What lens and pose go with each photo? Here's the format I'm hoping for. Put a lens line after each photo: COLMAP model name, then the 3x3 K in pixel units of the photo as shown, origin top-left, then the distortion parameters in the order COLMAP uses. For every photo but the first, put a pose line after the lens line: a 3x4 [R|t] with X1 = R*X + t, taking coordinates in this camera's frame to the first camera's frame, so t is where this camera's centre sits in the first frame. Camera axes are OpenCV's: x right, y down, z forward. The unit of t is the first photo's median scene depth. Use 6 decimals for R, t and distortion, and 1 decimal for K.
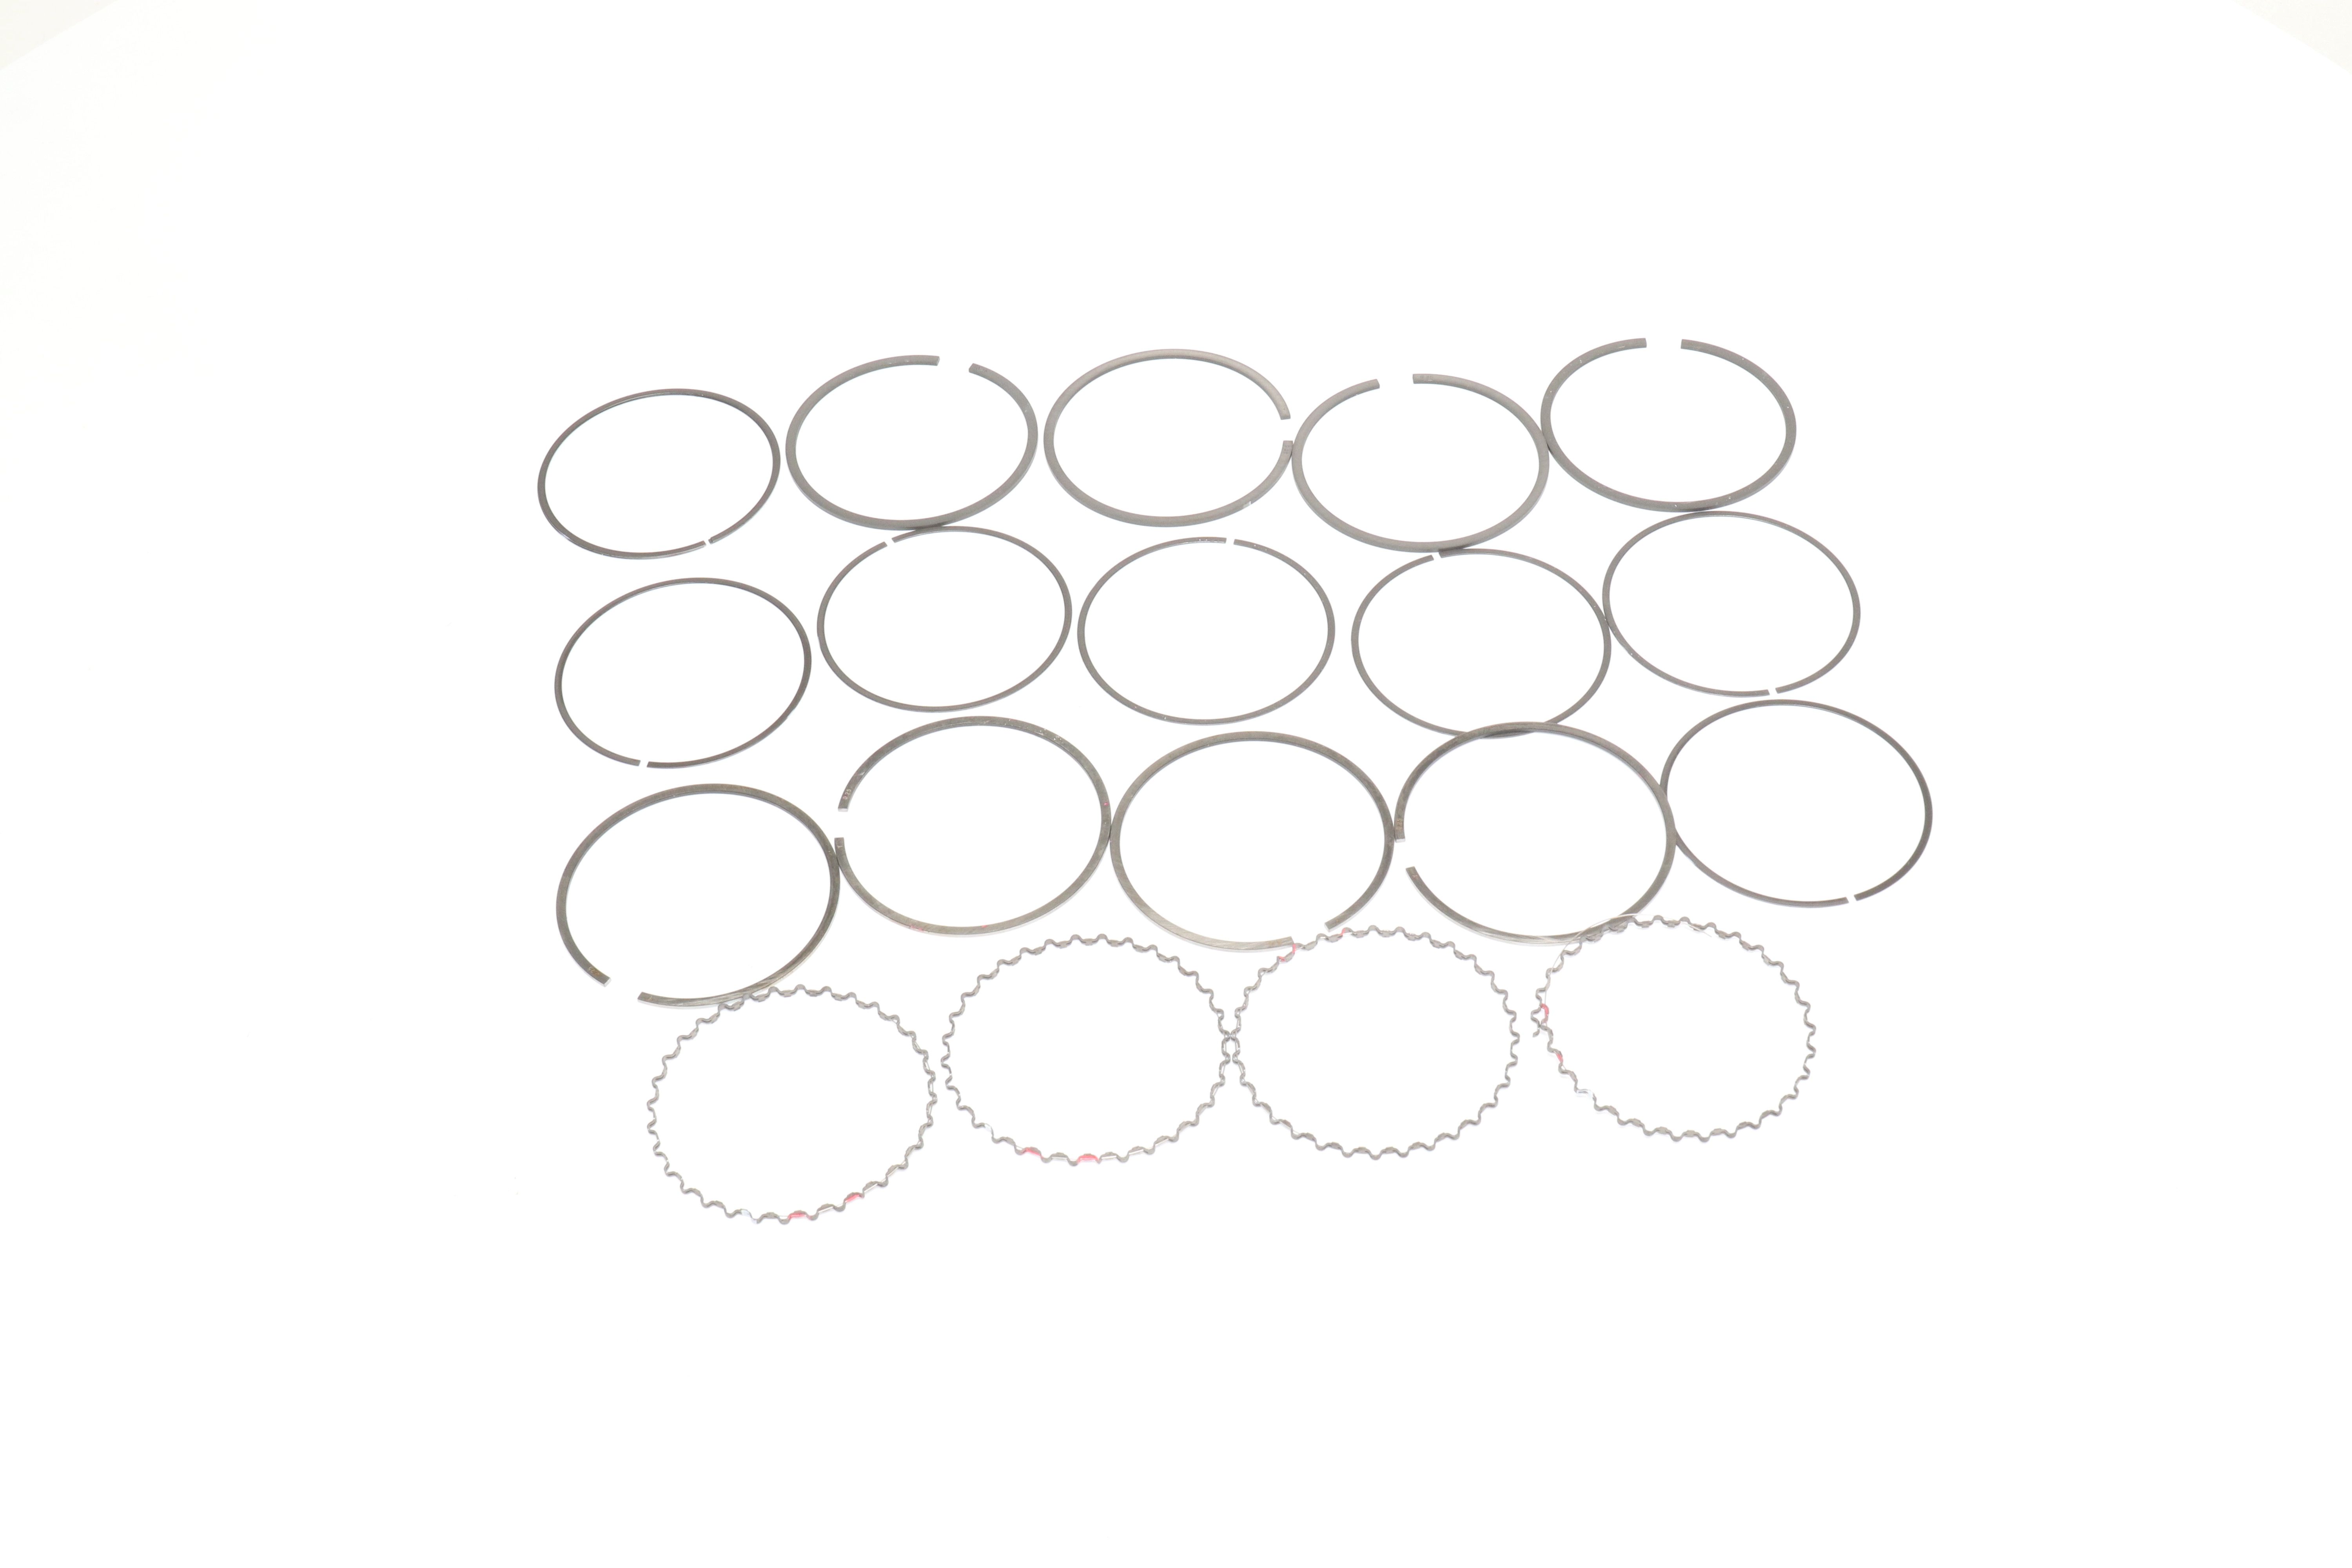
lens RADIAL K [[3120.2, 0, 1161.8], [0, 3120.2, 783.0], [0, 0, 1]] dist [-0.048706, 0.000000]
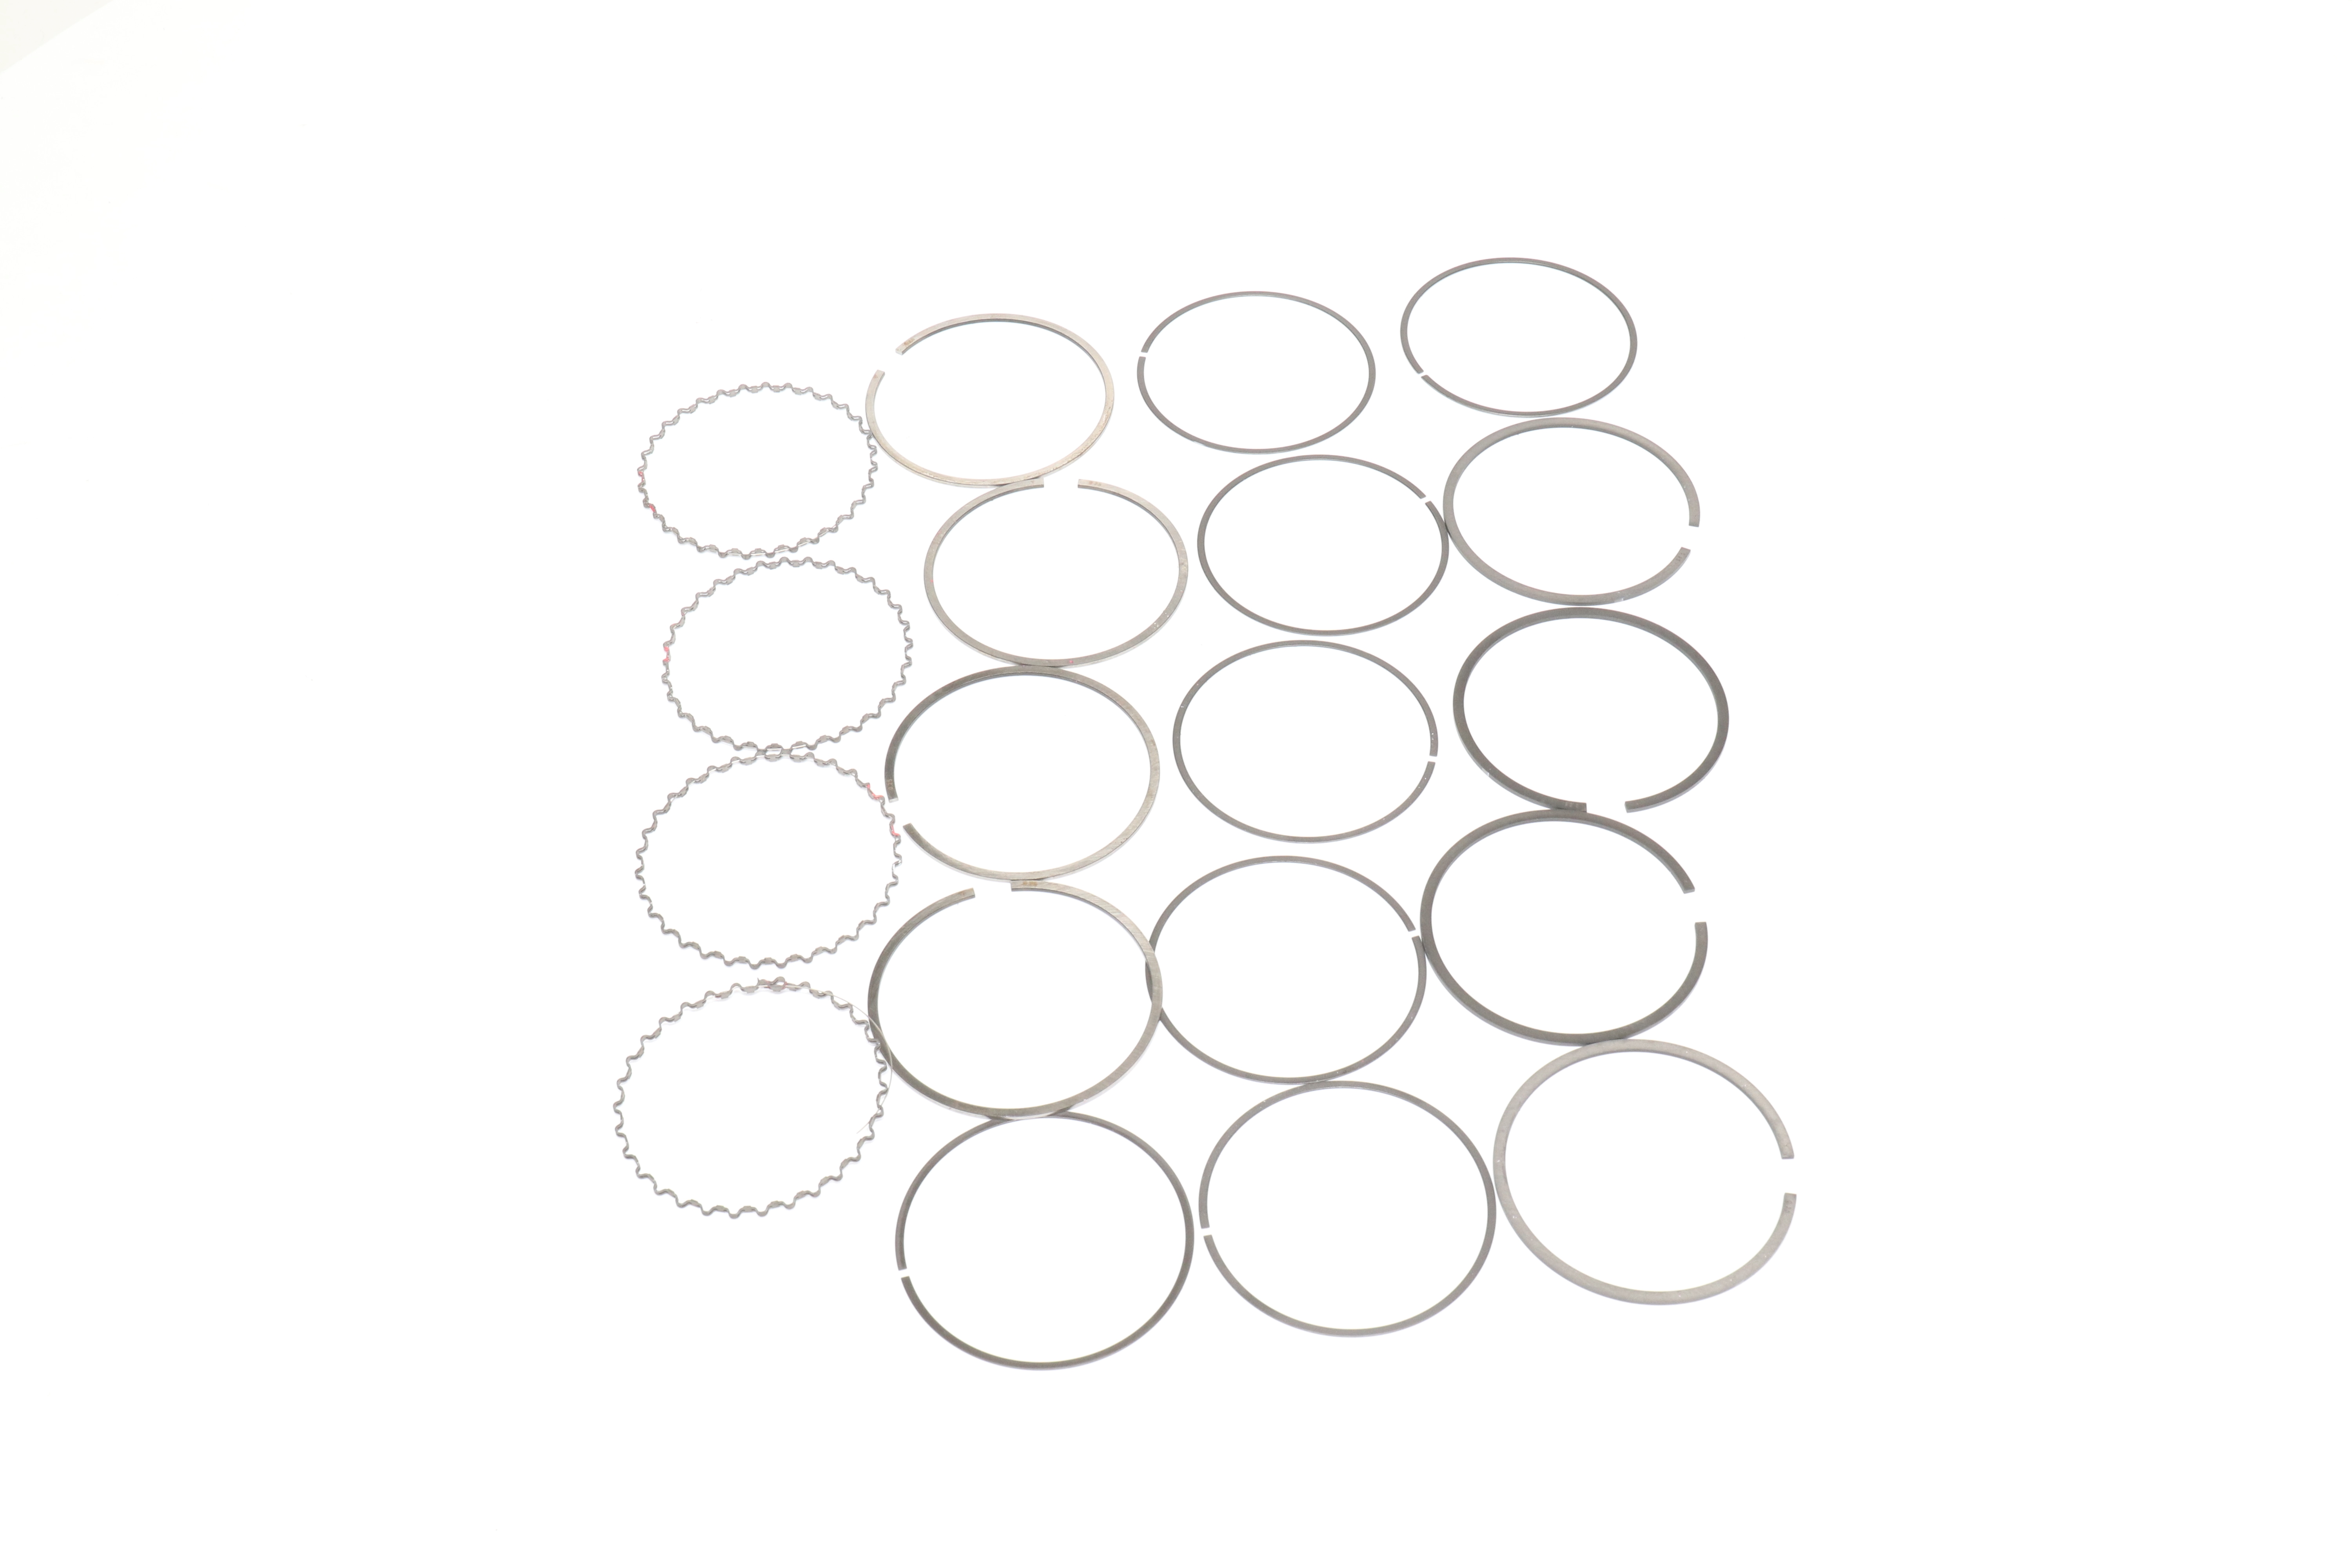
lens RADIAL K [[3120.2, 0, 1163.8], [0, 3120.2, 783.9], [0, 0, 1]] dist [-0.048706, 0.000000]
pose [[-0.002047, 0.792896, -0.609354, 0.639051], [-0.757398, 0.396650, 0.518668, -0.532667], [0.652950, 0.462585, 0.599726, 0.409846]]
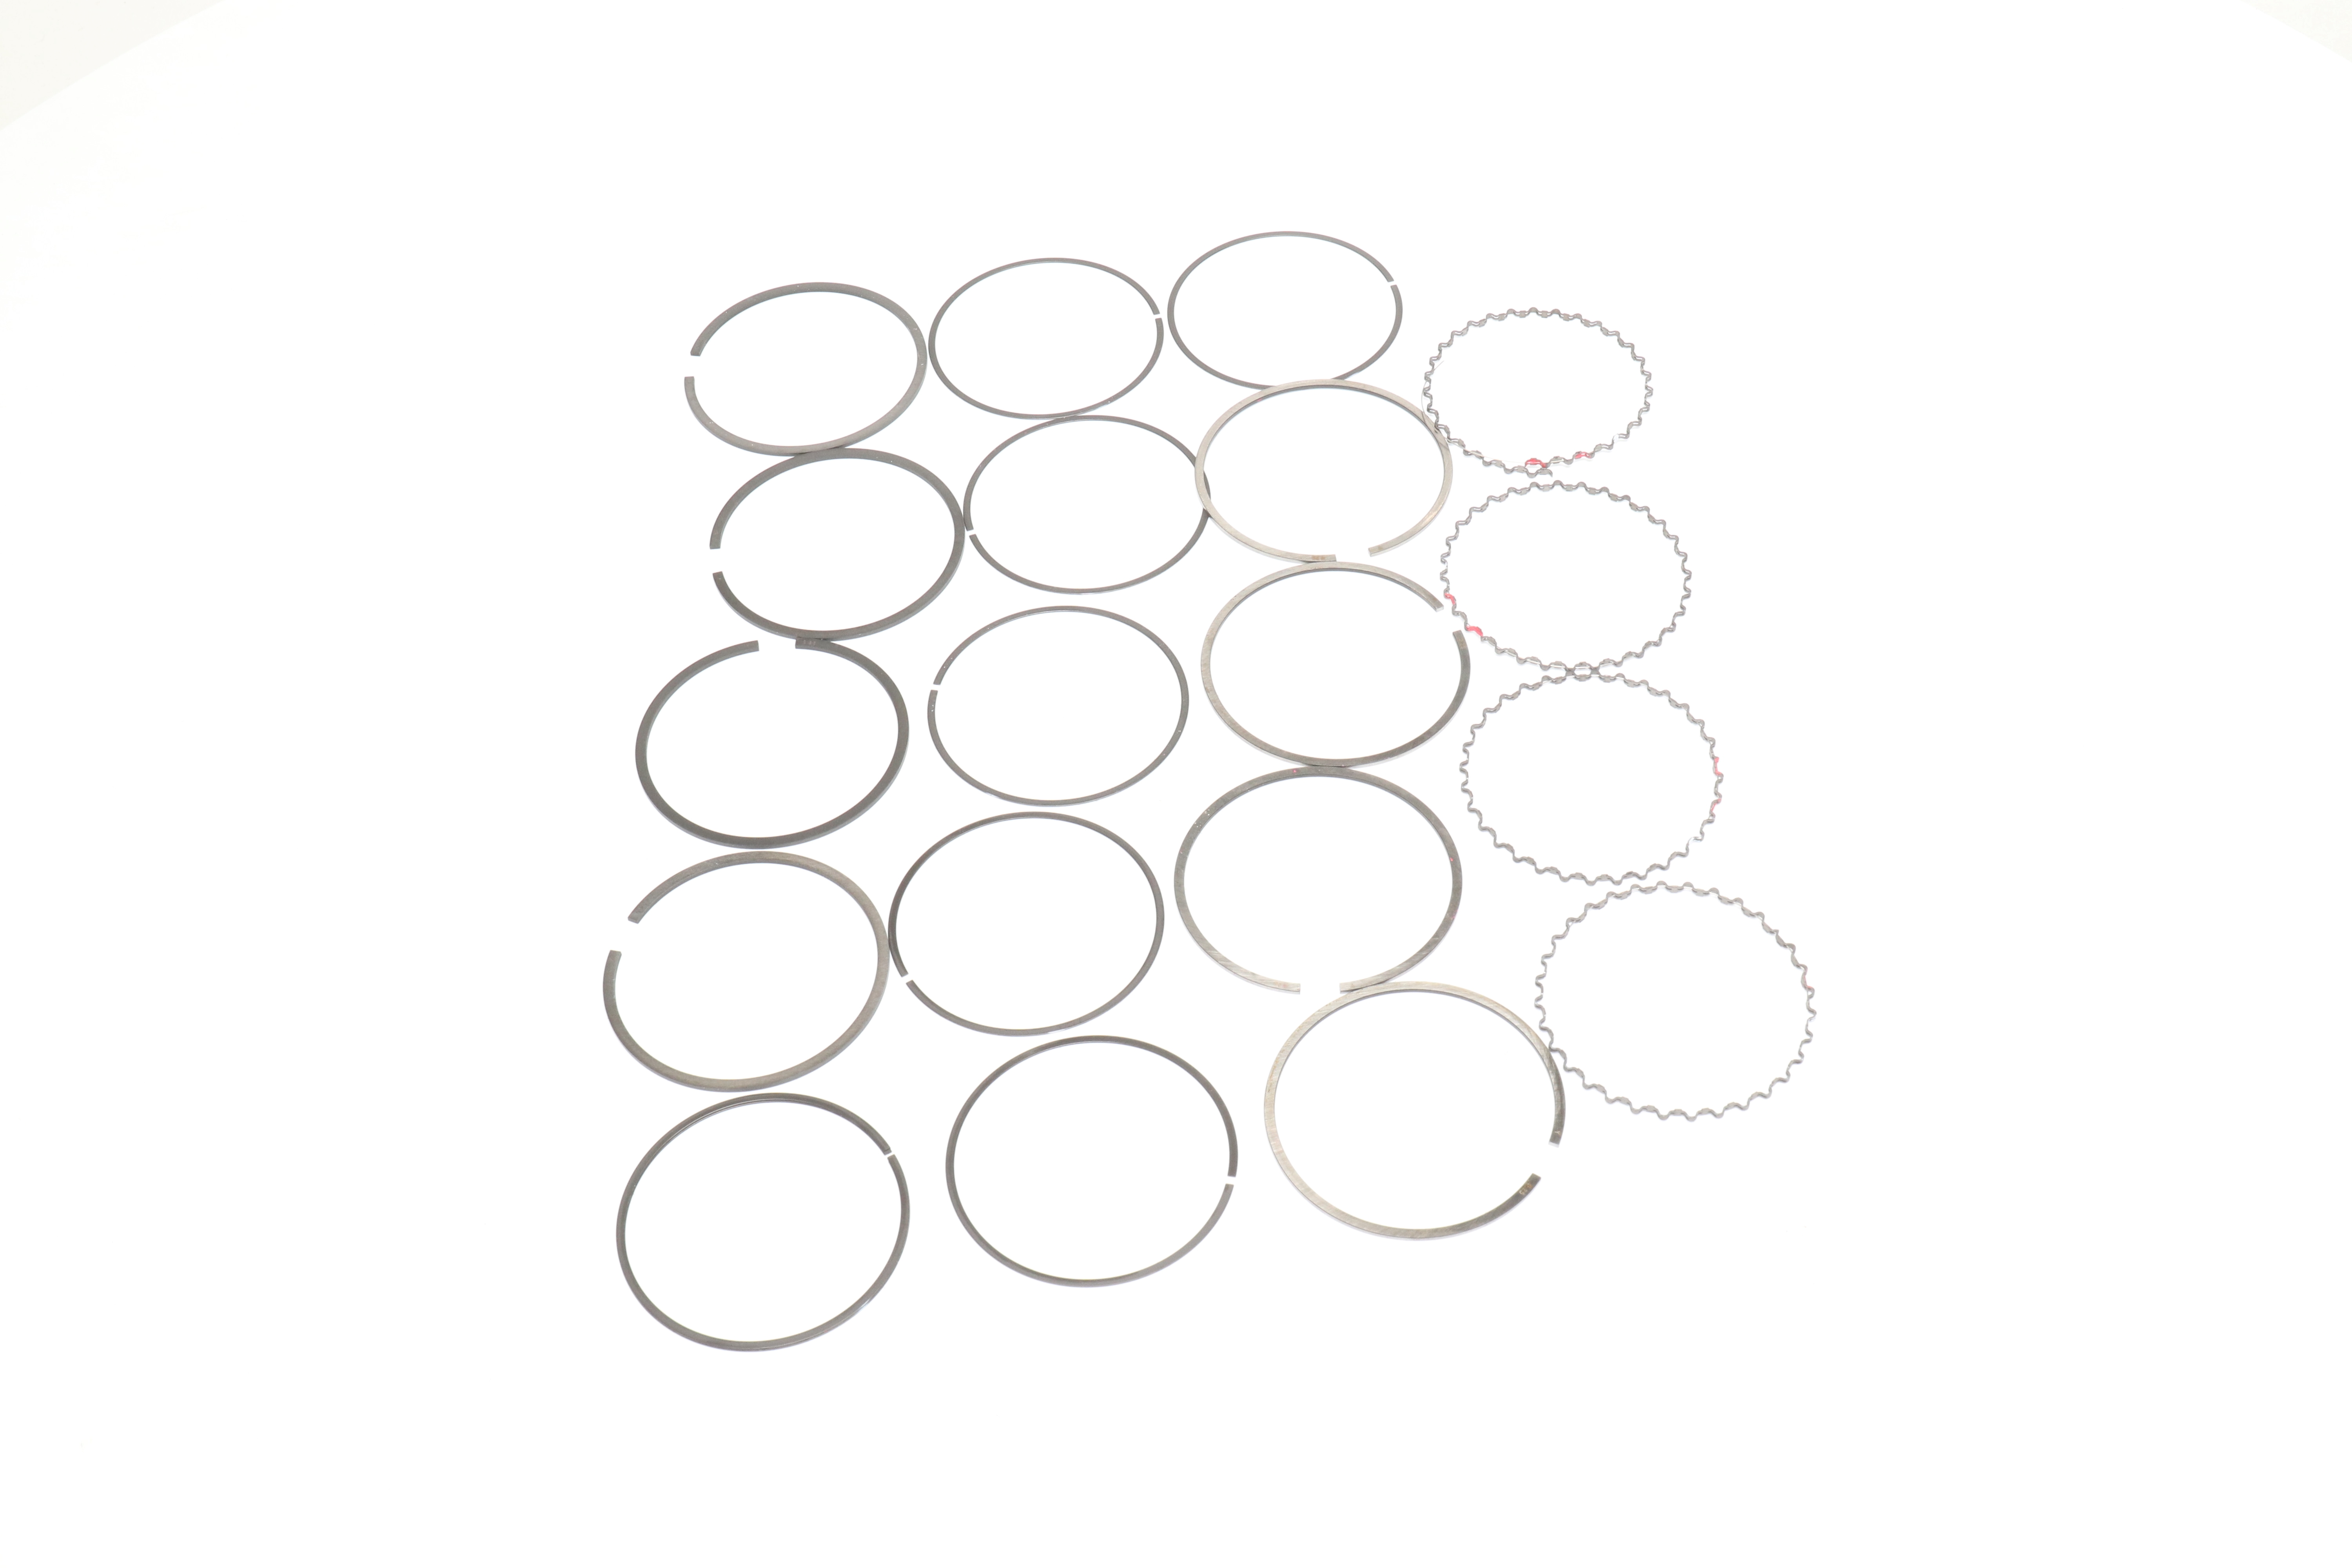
lens RADIAL K [[3120.2, 0, 1161.0], [0, 3120.2, 781.9], [0, 0, 1]] dist [-0.048706, 0.000000]
pose [[-0.001939, -0.757692, 0.652609, -0.669241], [0.789645, 0.399257, 0.465891, -0.488835], [-0.613561, 0.516233, 0.597534, 0.420494]]
